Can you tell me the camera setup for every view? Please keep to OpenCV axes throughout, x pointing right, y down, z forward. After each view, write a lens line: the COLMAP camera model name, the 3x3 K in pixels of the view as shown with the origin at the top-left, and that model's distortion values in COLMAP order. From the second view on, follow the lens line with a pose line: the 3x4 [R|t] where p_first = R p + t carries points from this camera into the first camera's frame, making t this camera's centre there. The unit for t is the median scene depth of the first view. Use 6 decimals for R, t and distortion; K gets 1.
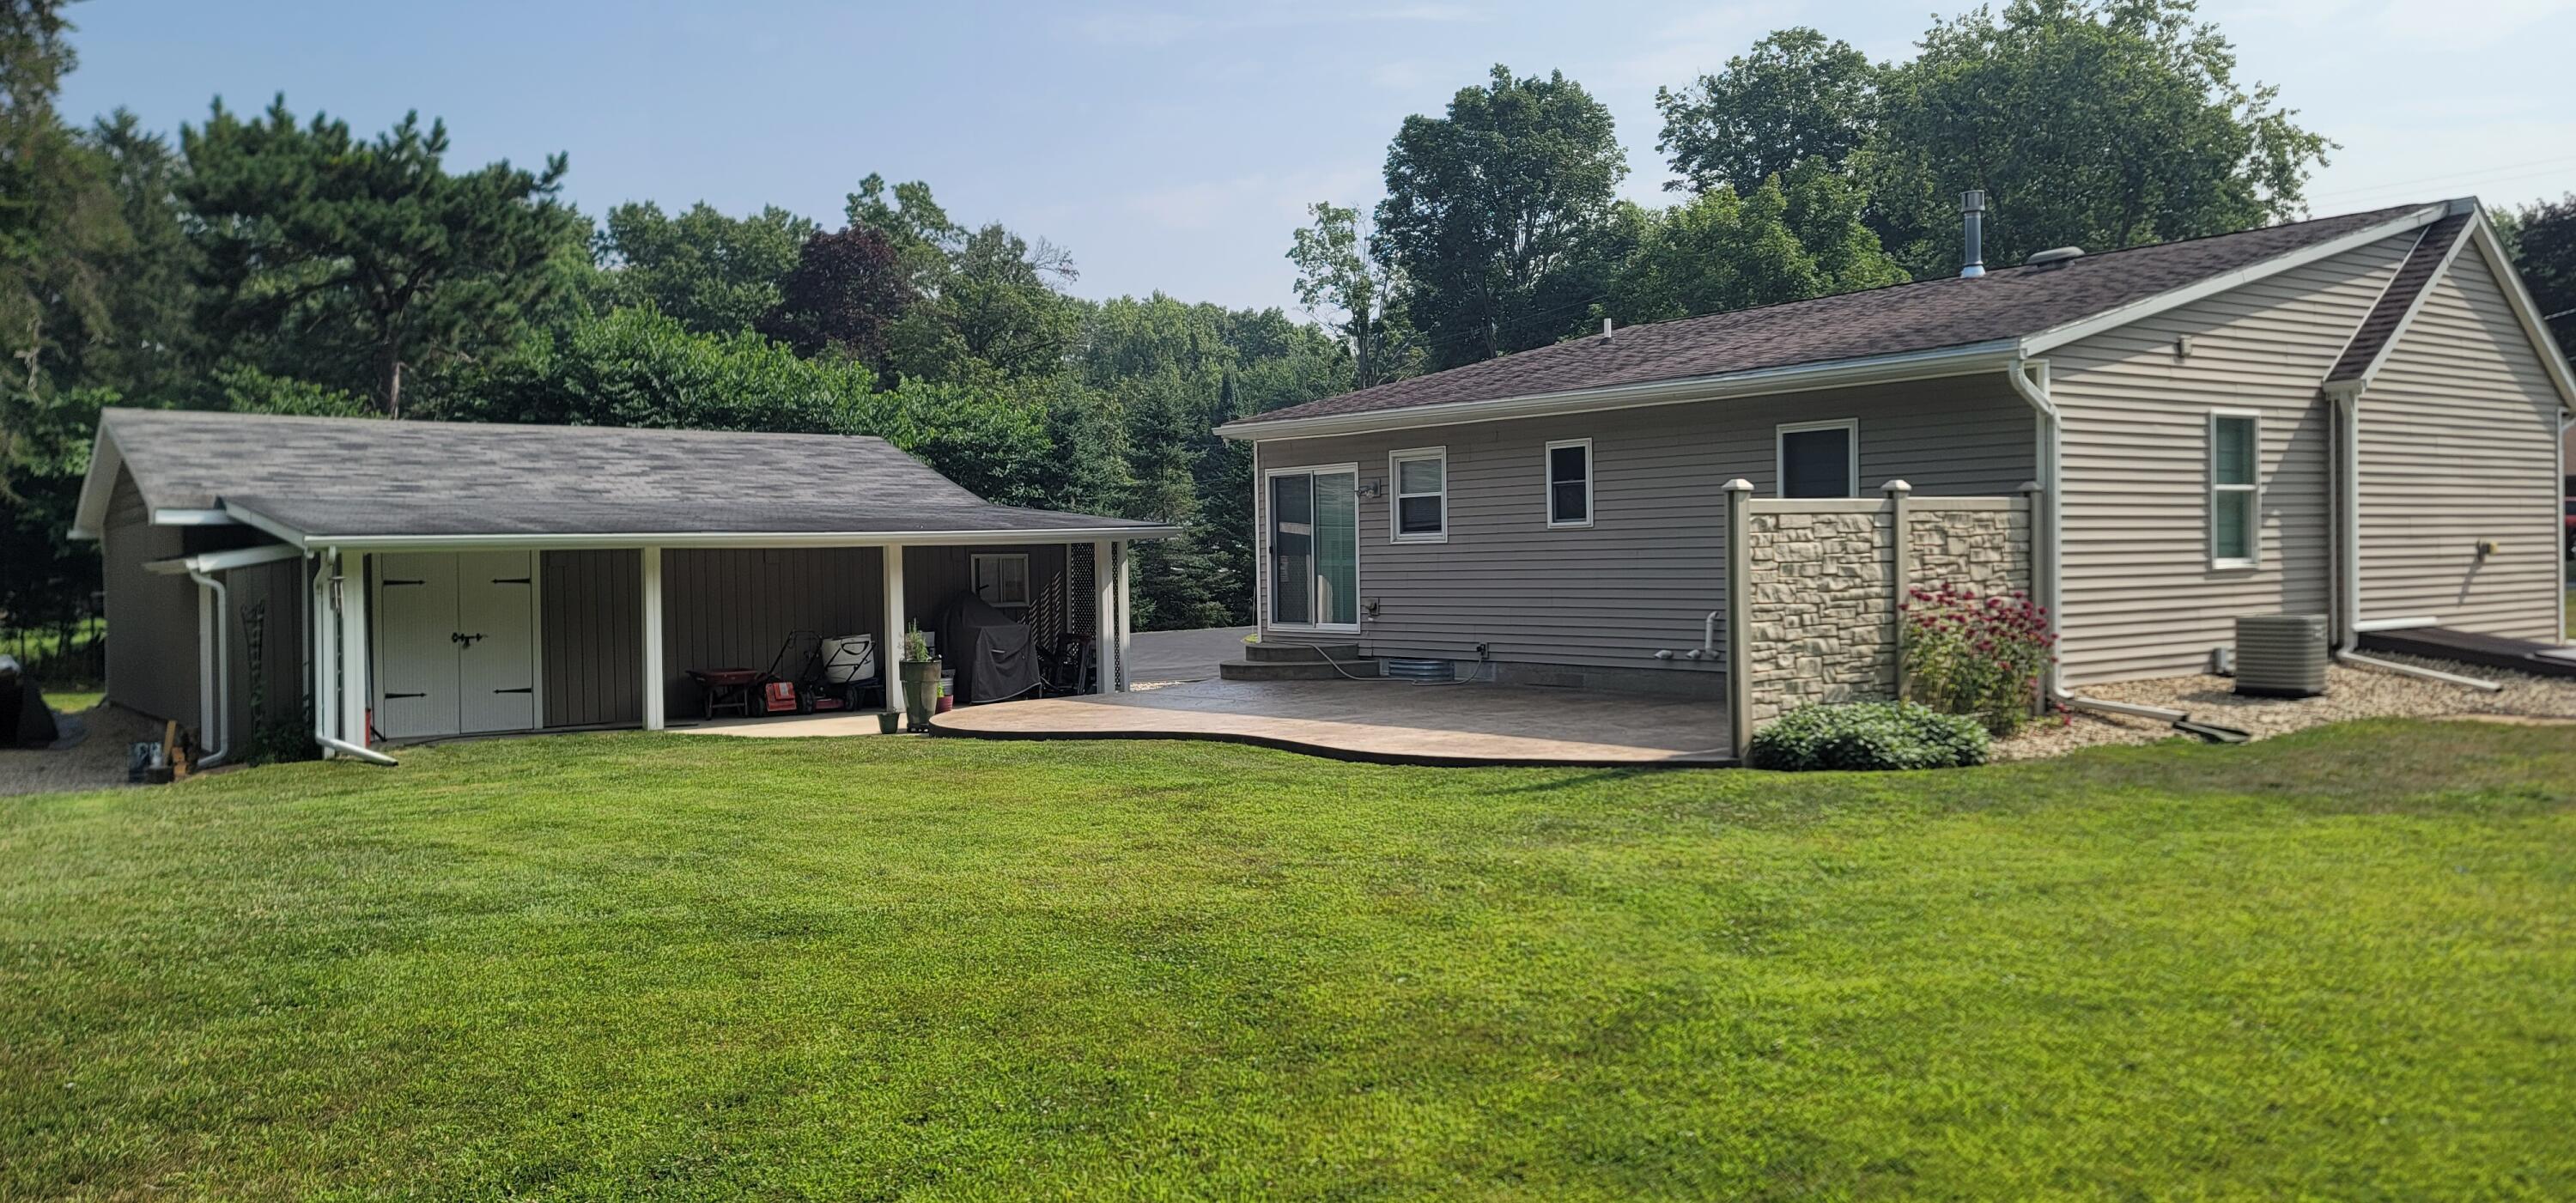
lens RADIAL K [[1885.8, 0, 1266.6], [0, 1885.8, 581.2], [0, 0, 1]] dist [0.090368, -0.066389]
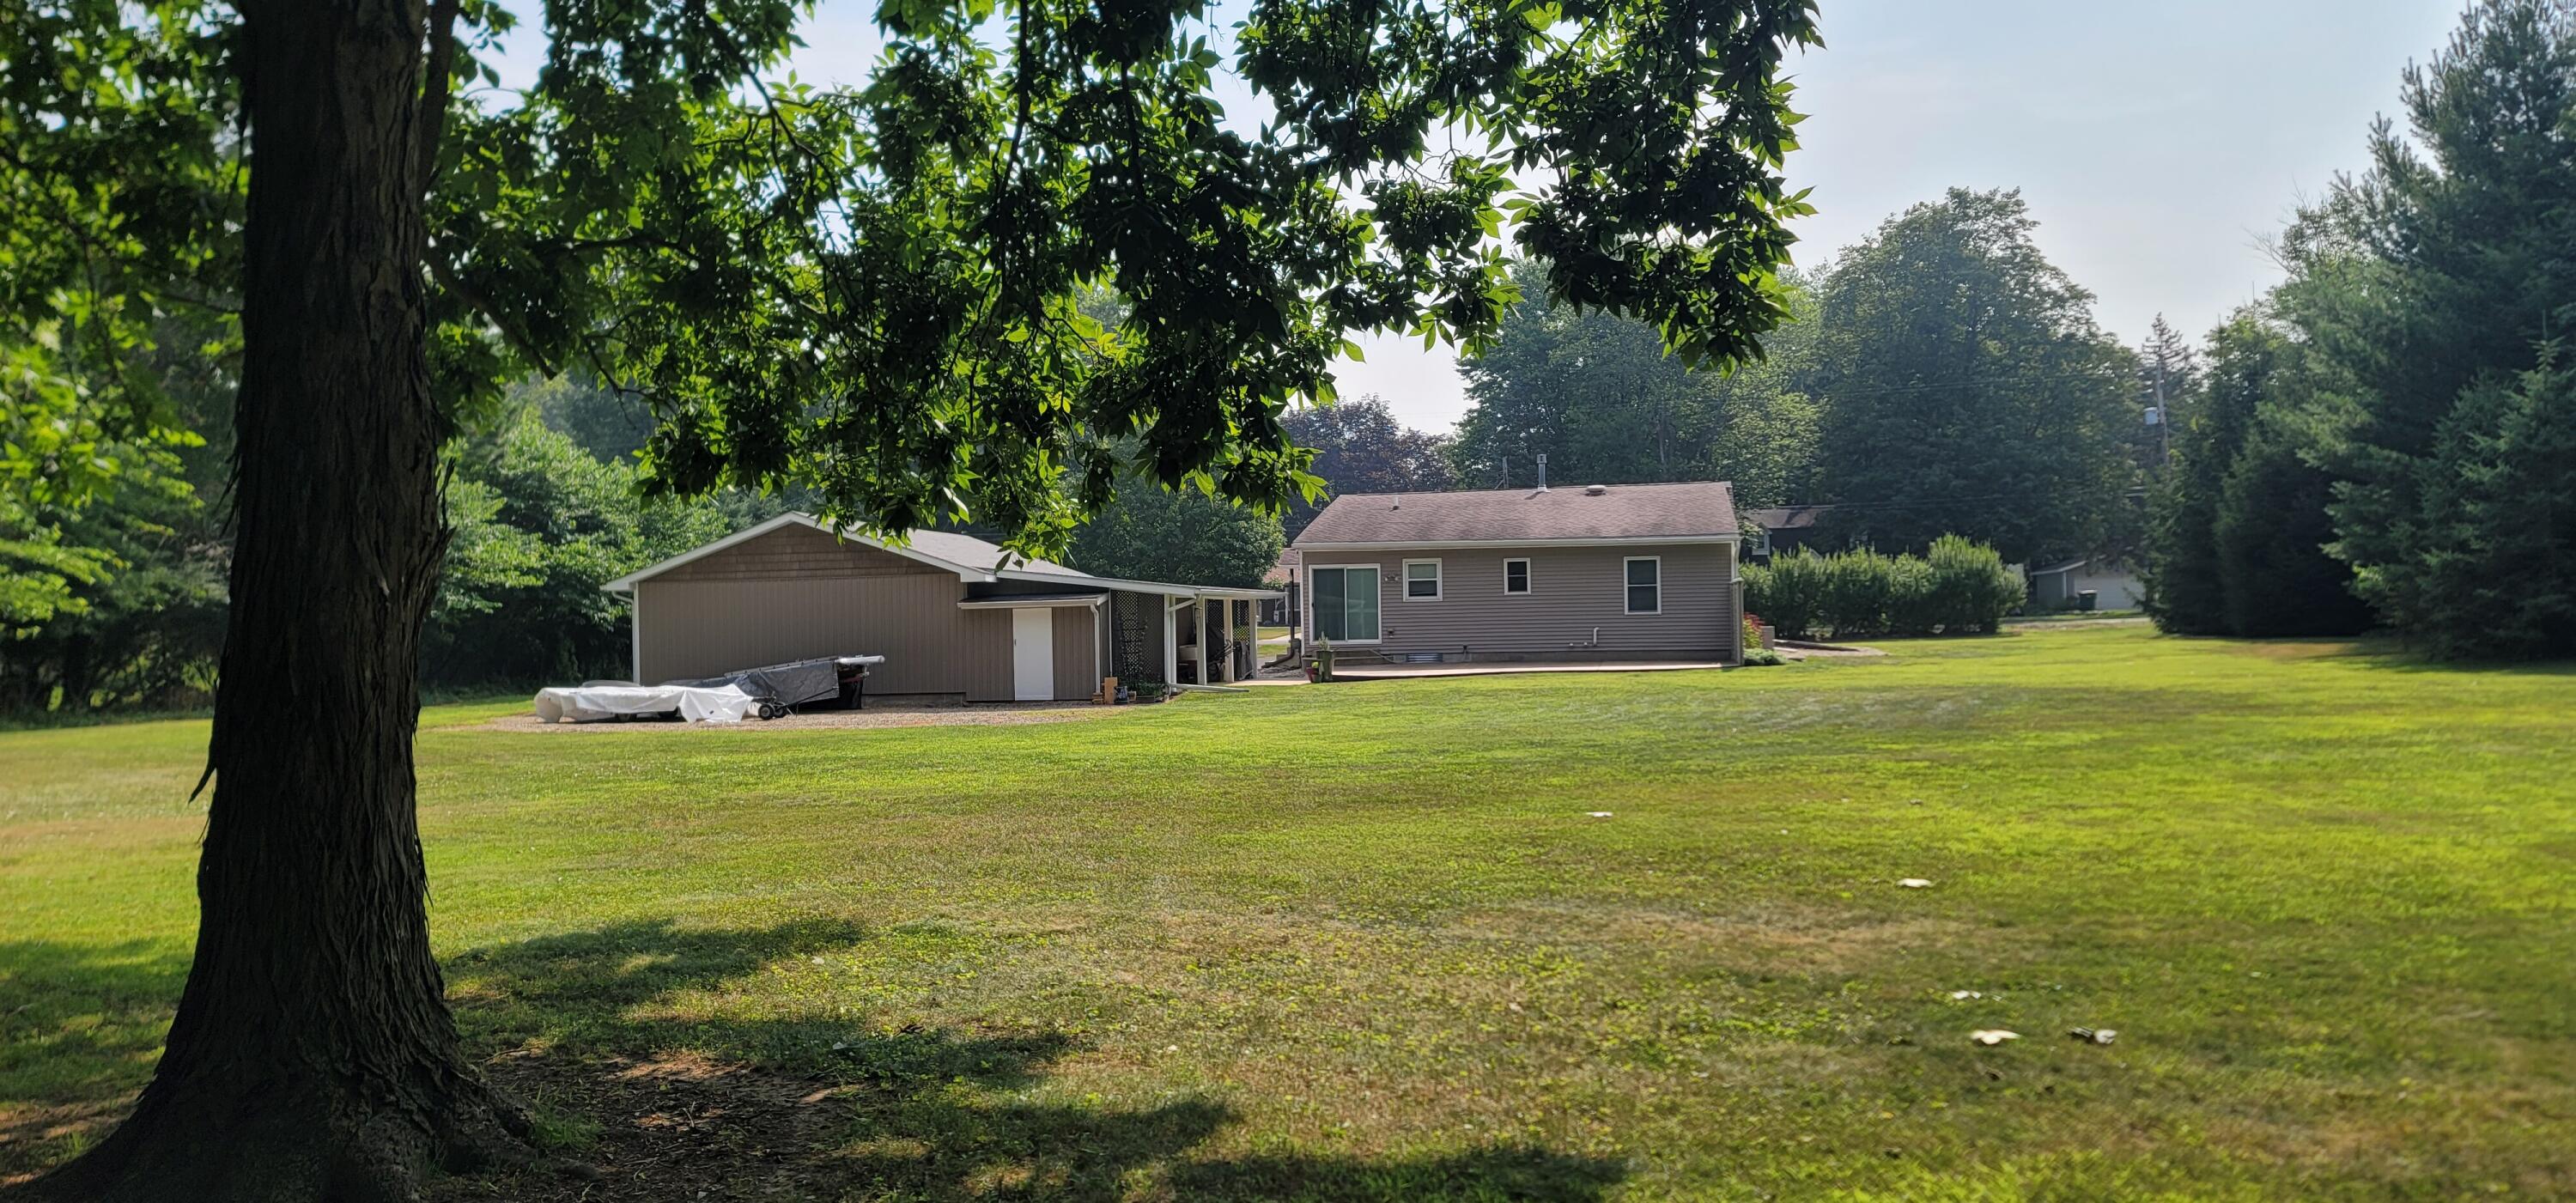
lens RADIAL K [[1885.8, 0, 1265.1], [0, 1885.8, 597.4], [0, 0, 1]] dist [0.090368, -0.066389]
pose [[0.746249, 0.014458, 0.665510, -1.511007], [0.011097, 0.999355, -0.034154, 0.048573], [-0.665574, 0.032872, 0.745607, -0.524589]]
